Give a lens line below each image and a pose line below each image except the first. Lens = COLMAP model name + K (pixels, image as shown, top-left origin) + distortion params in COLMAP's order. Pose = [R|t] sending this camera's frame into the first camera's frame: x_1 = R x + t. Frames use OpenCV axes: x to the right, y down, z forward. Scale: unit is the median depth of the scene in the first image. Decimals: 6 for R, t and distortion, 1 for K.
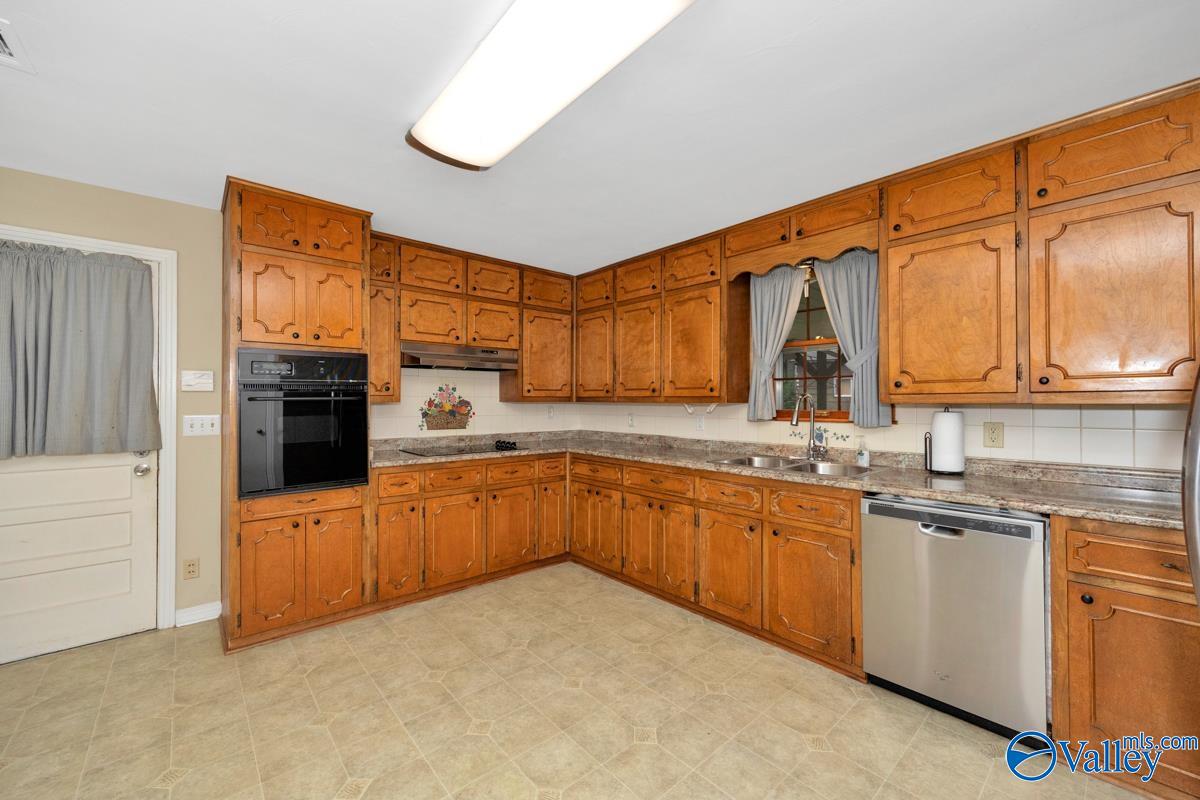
lens RADIAL K [[471.2, 0, 602.8], [0, 471.2, 393.7], [0, 0, 1]] dist [-0.002475, -0.000154]
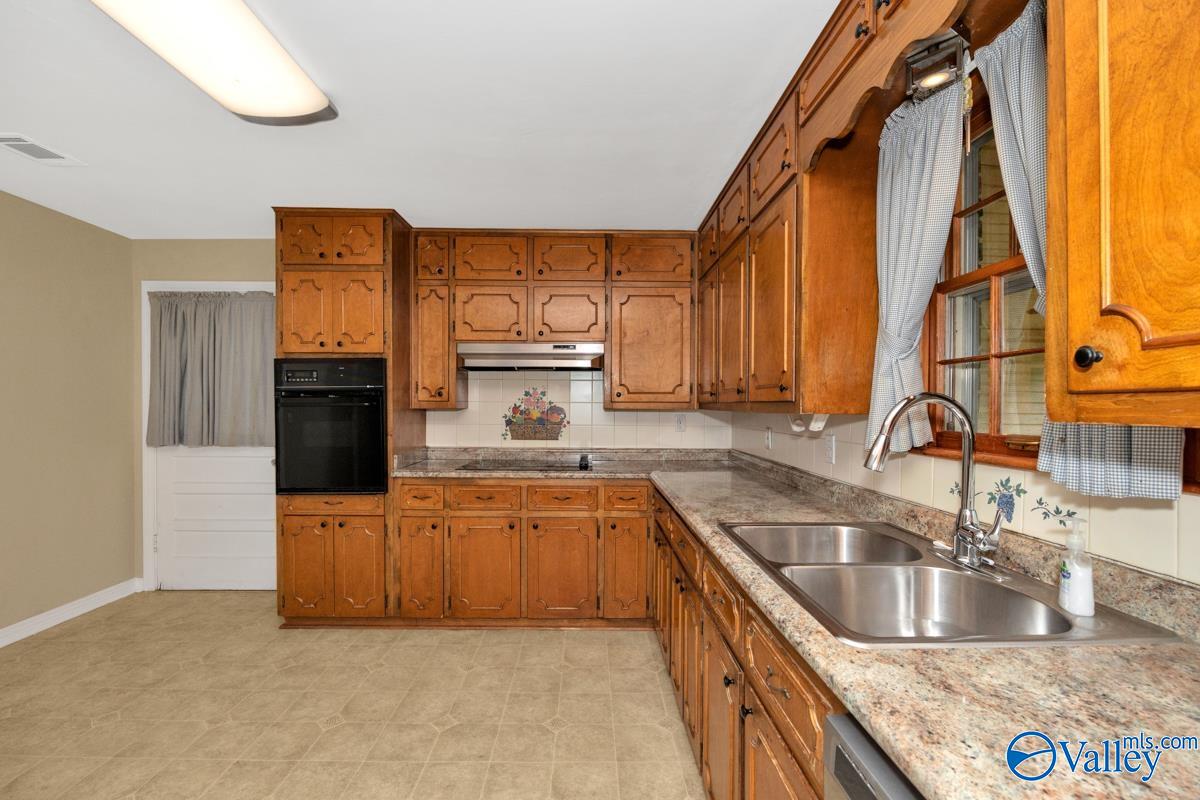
lens RADIAL K [[536.5, 0, 606.1], [0, 536.5, 404.0], [0, 0, 1]] dist [-0.000654, -0.000142]
pose [[0.758083, -0.000524, -0.652158, 0.518198], [0.006655, 0.999954, 0.006932, 0.004810], [0.652124, -0.009596, 0.758051, 0.432717]]
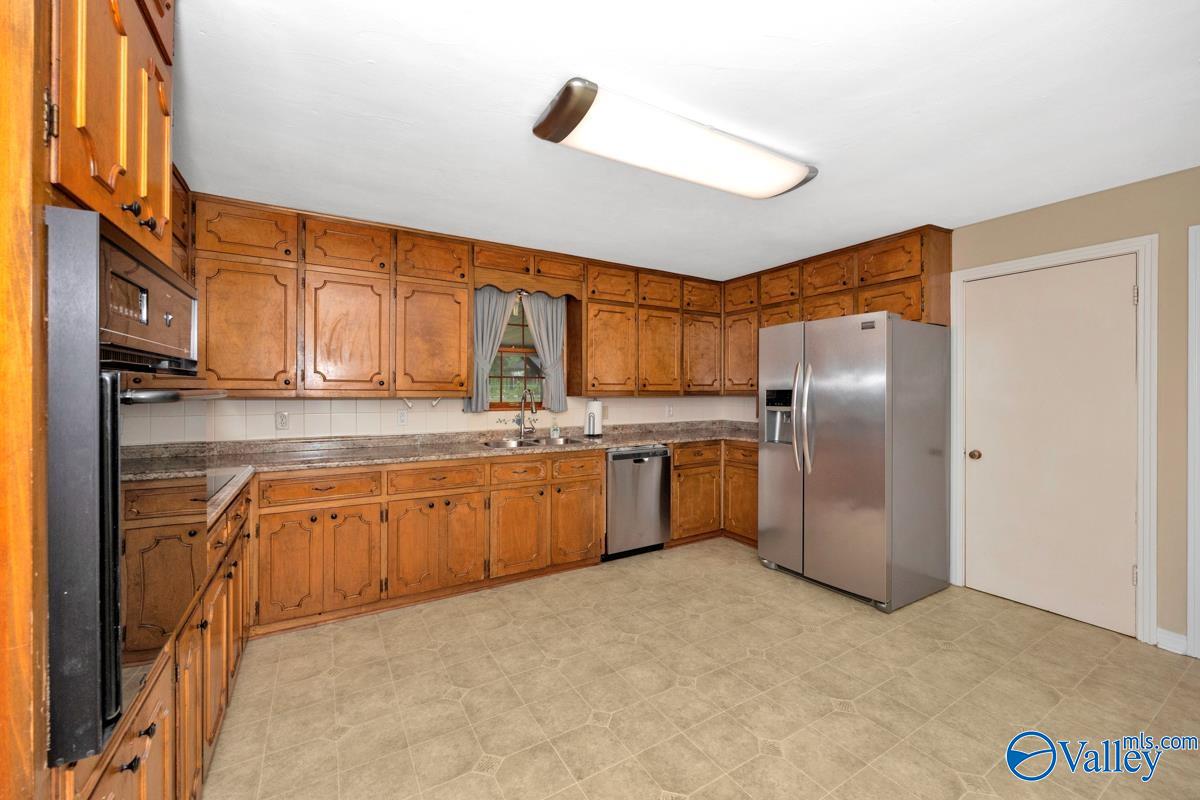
lens RADIAL K [[476.9, 0, 588.9], [0, 476.9, 389.3], [0, 0, 1]] dist [-0.000300, -0.000322]
pose [[0.186393, 0.006424, 0.982454, -0.801993], [-0.017597, 0.999840, -0.003199, 0.000919], [-0.982318, -0.016692, 0.186477, 0.528013]]
